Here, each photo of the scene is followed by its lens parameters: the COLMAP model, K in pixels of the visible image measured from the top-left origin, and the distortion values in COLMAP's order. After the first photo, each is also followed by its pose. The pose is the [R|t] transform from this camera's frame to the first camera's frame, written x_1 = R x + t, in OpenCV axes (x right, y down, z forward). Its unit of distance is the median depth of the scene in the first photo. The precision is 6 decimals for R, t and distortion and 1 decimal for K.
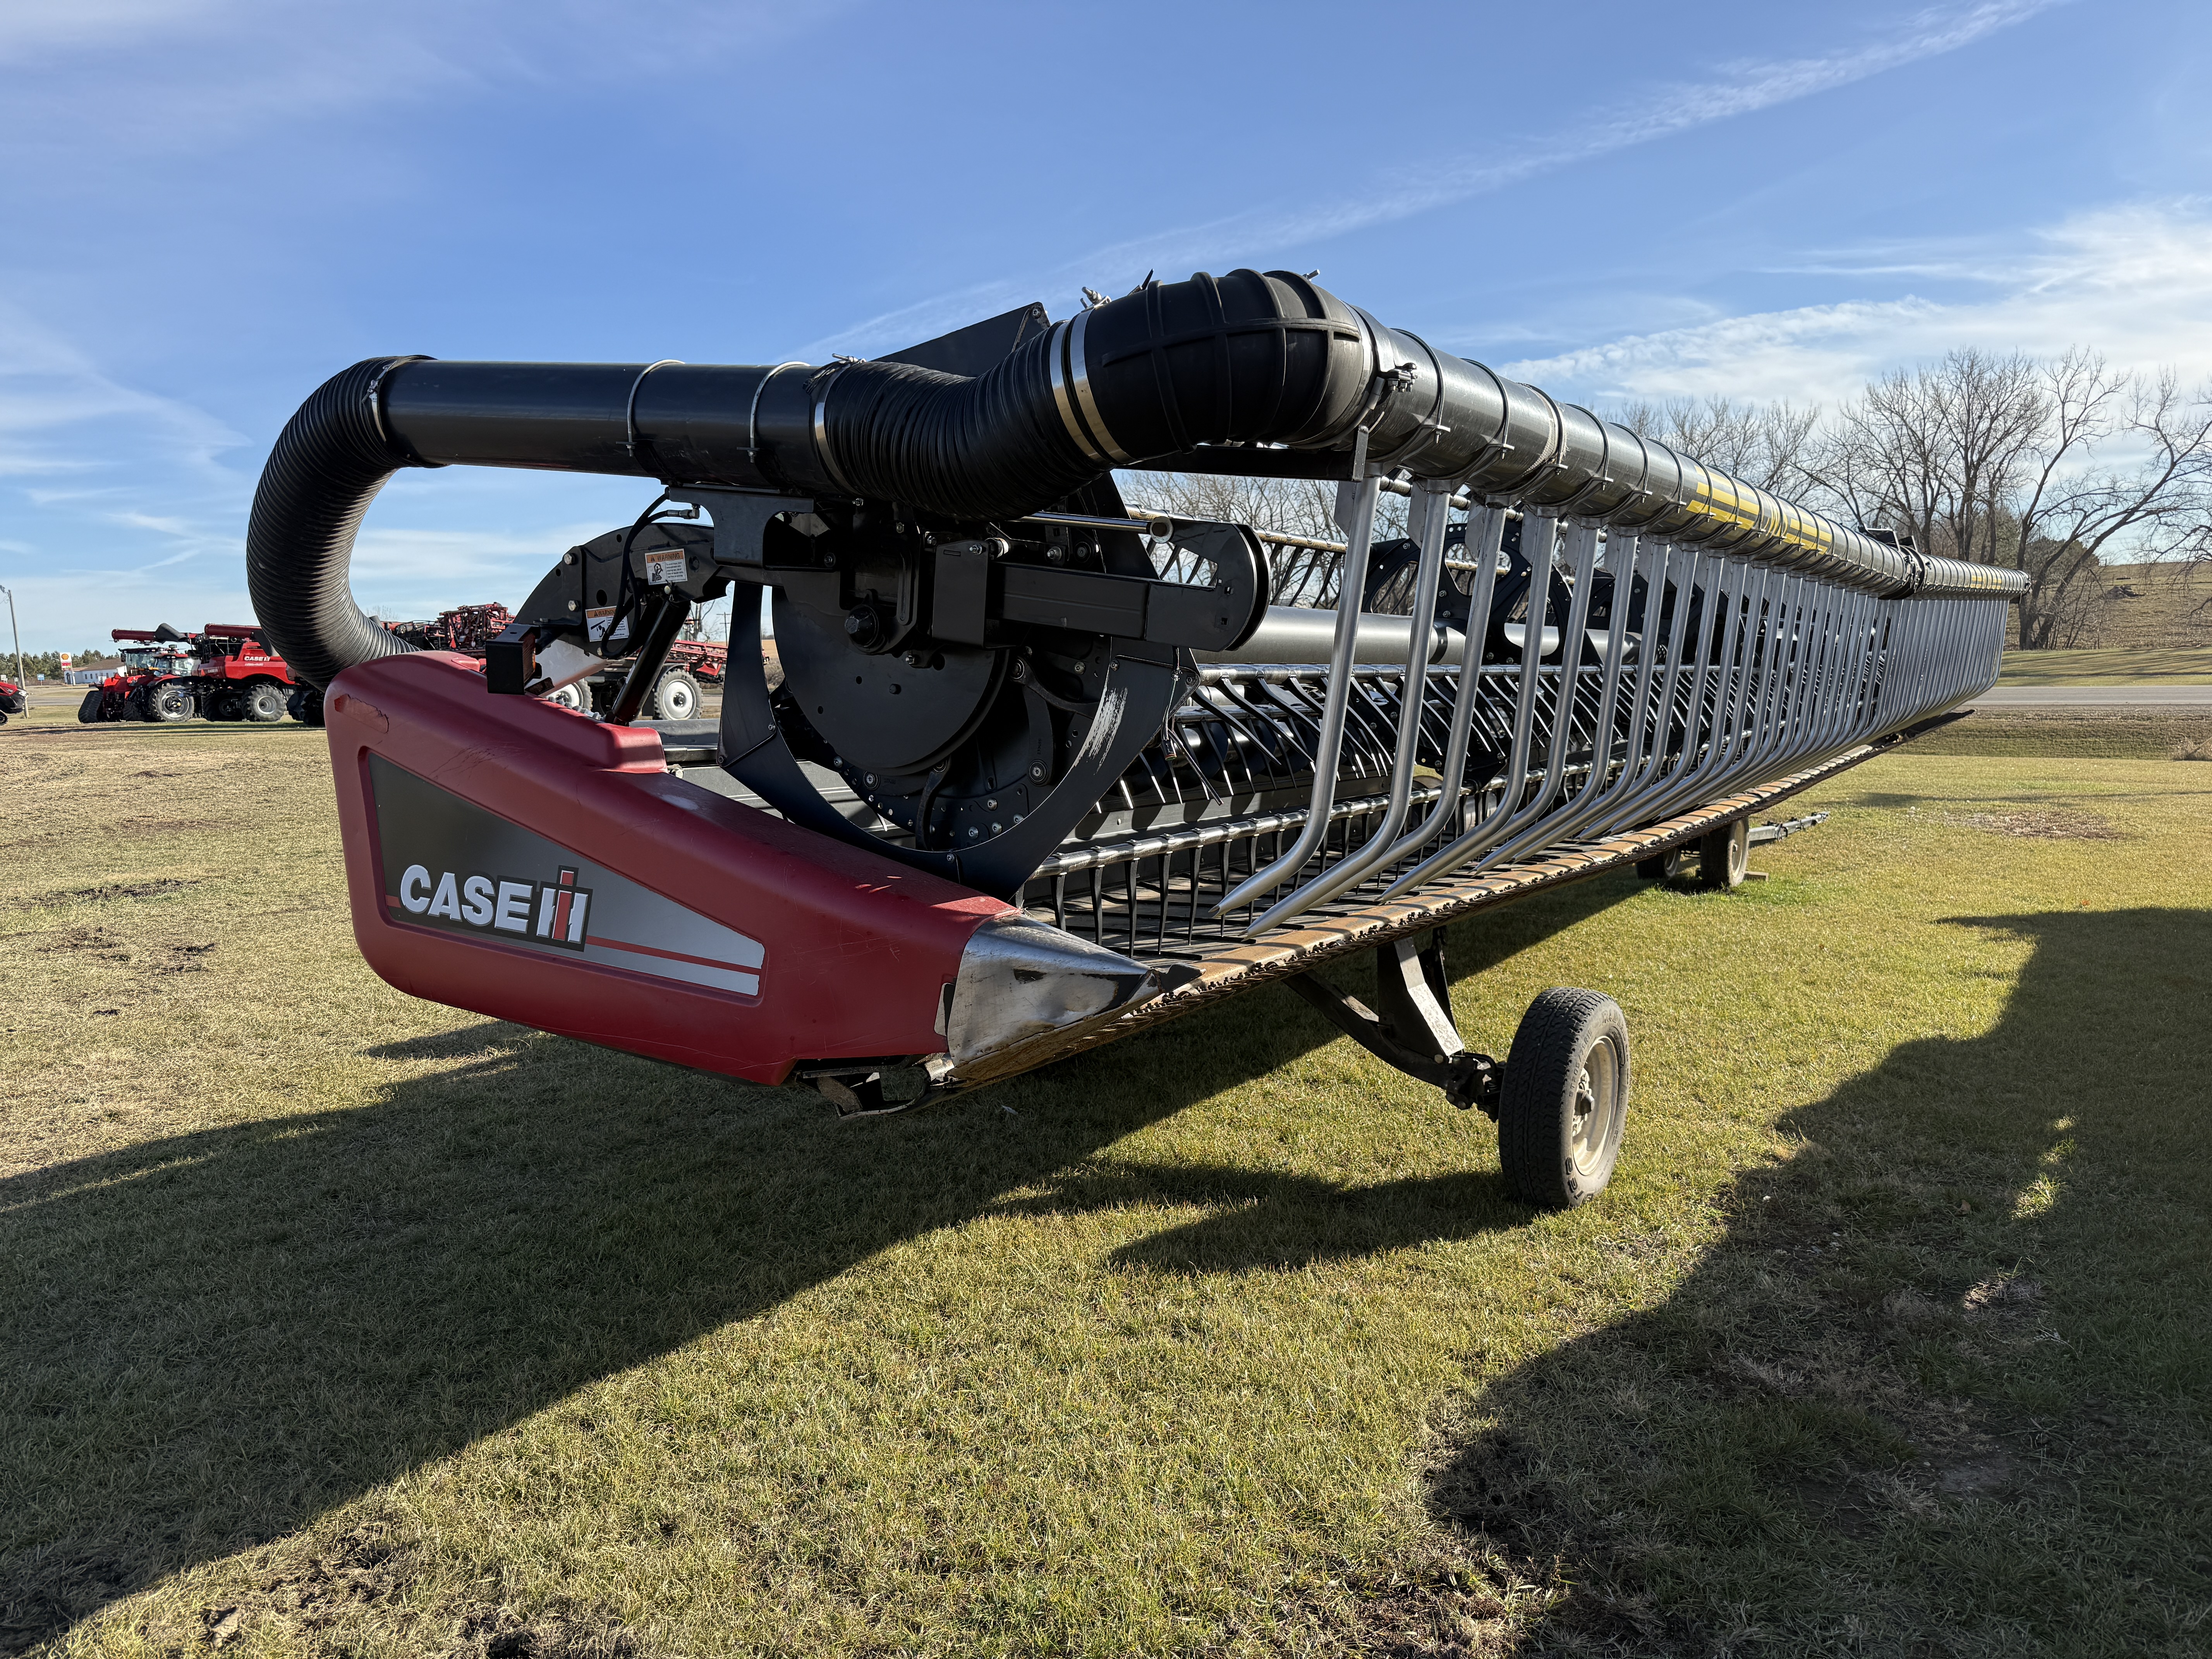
lens RADIAL K [[1586.2, 0, 1148.3], [0, 1586.2, 830.2], [0, 0, 1]] dist [0.037697, -0.044928]
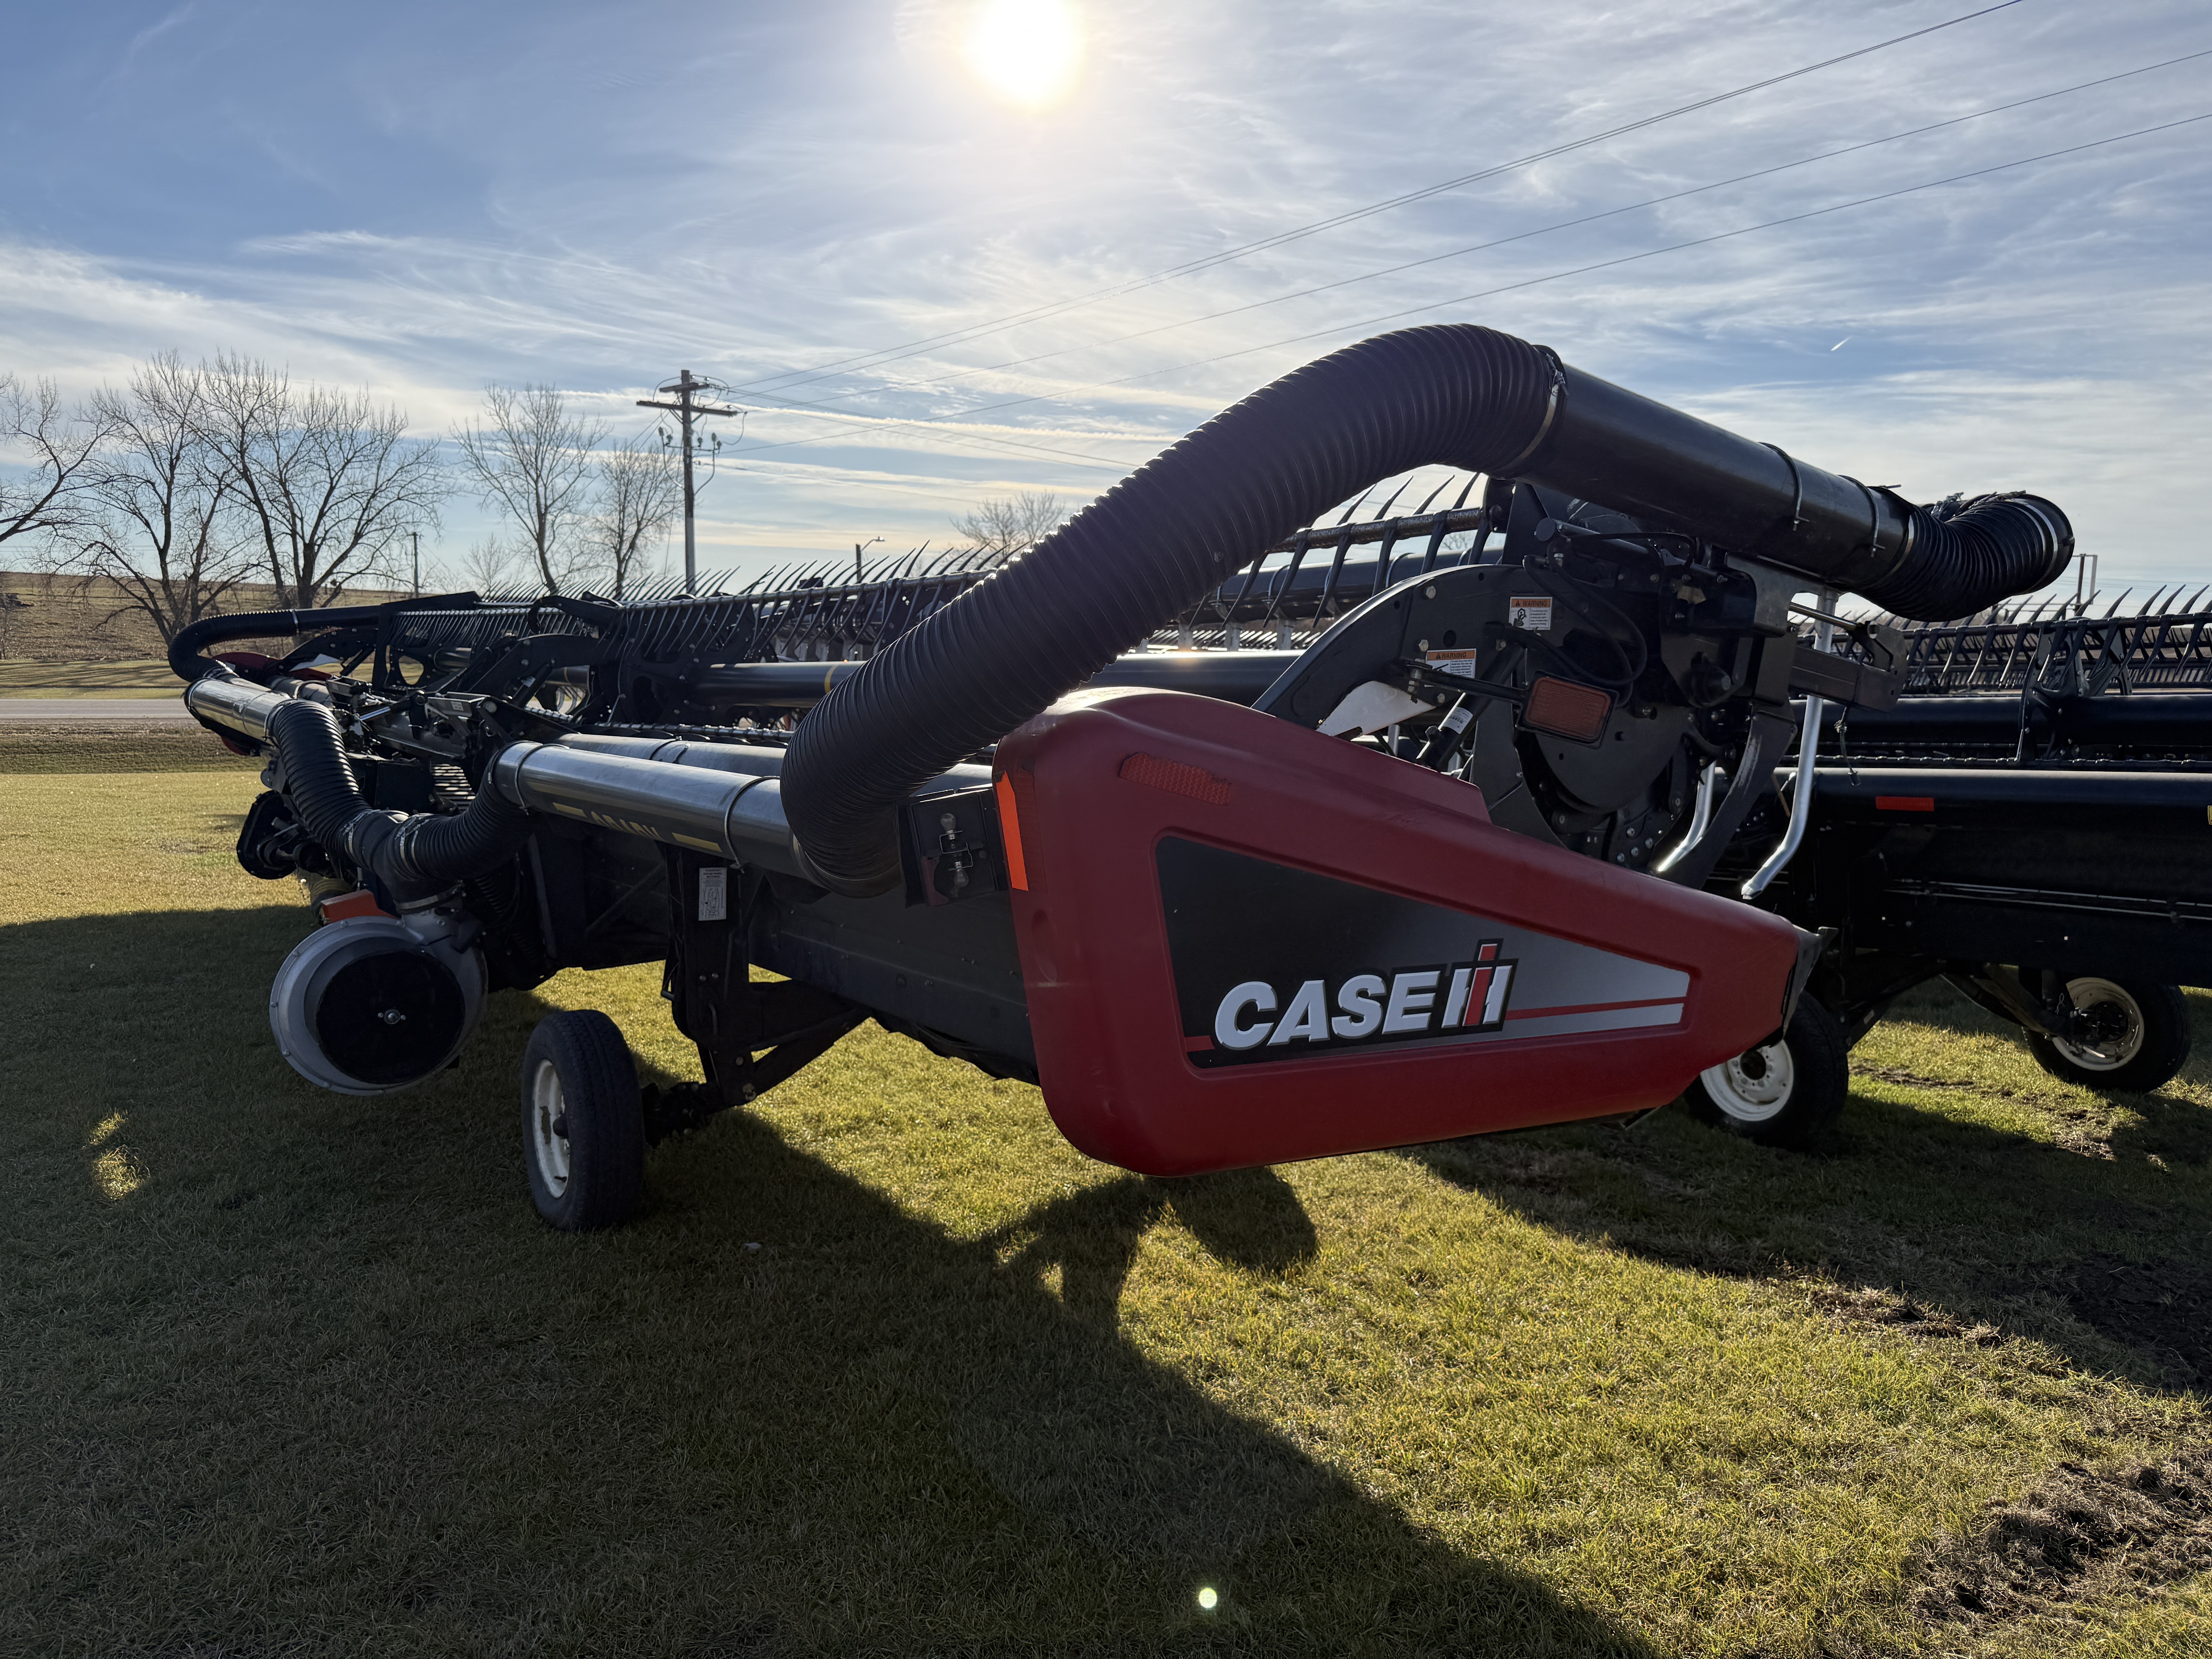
lens RADIAL K [[1548.0, 0, 1117.7], [0, 1548.0, 850.1], [0, 0, 1]] dist [0.090105, -0.139367]
pose [[0.351882, -0.074071, 0.933109, -0.496852], [0.066759, 0.996312, 0.053912, -0.034988], [-0.933661, 0.043323, 0.355529, 0.351890]]
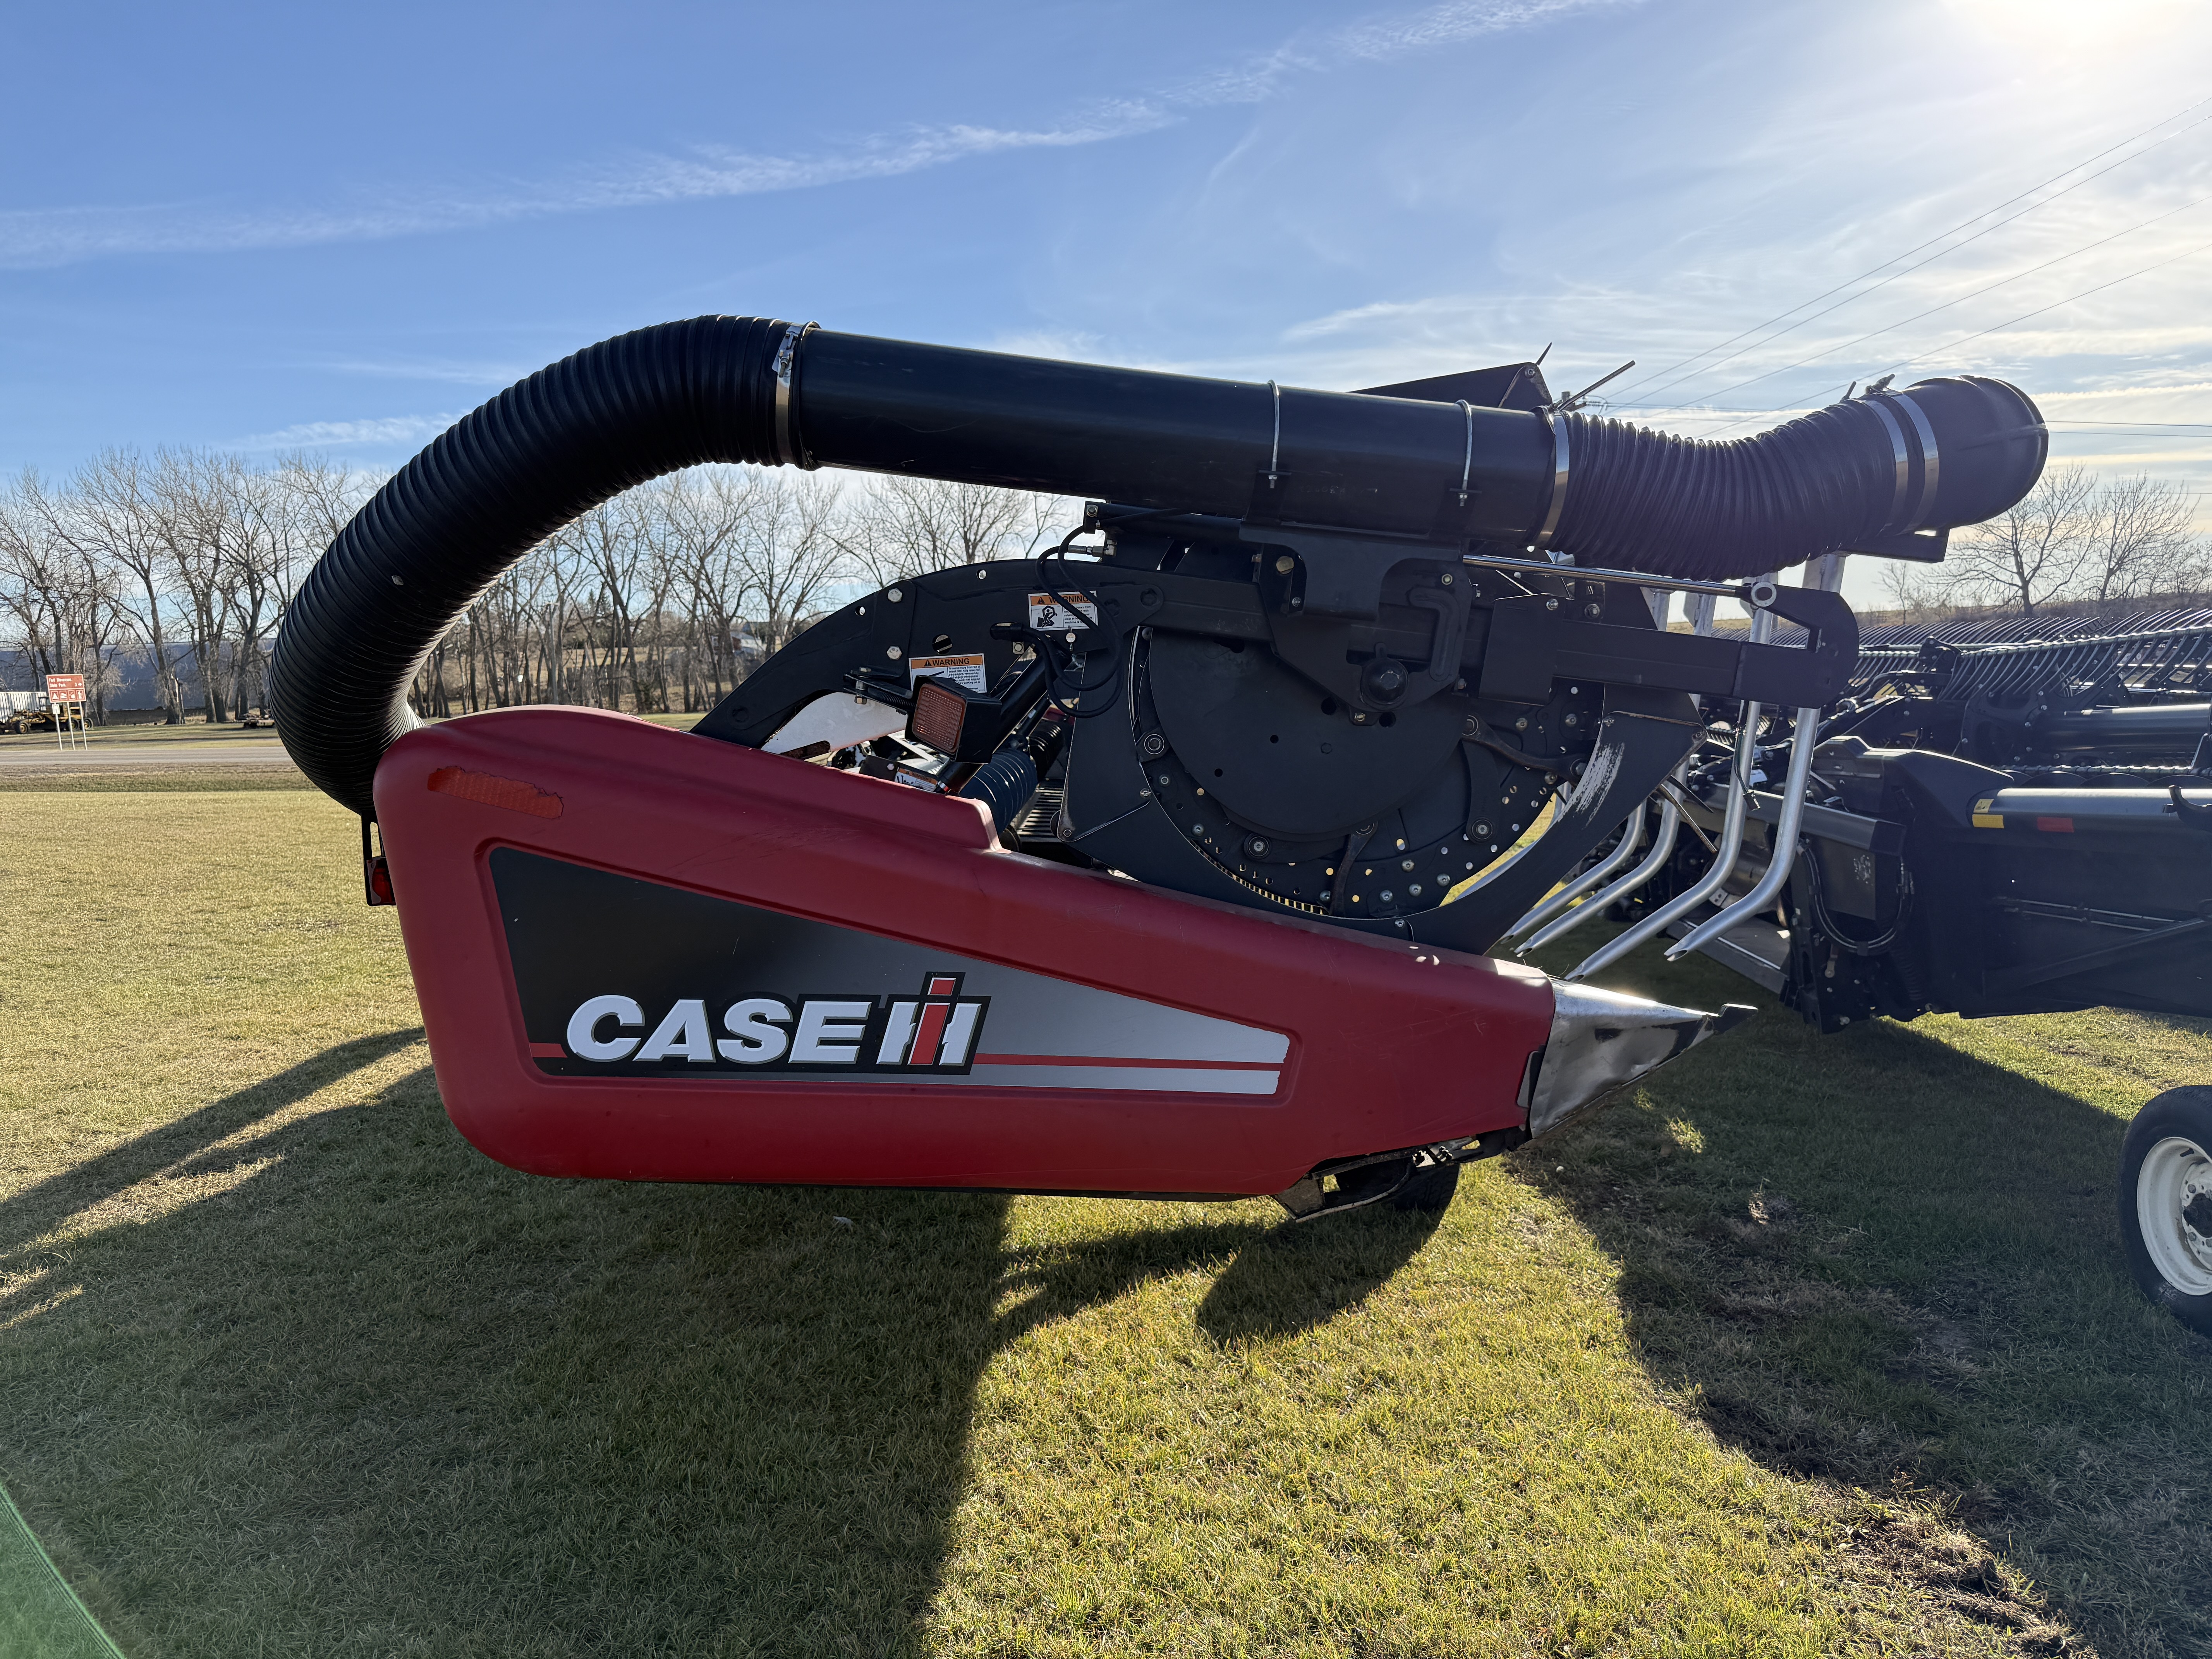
lens RADIAL K [[1548.0, 0, 1117.7], [0, 1548.0, 850.1], [0, 0, 1]] dist [0.090105, -0.139367]
pose [[0.829129, -0.049078, 0.556899, -0.290165], [0.058937, 0.998262, 0.000228, -0.013711], [-0.555942, 0.032633, 0.830580, 0.117742]]
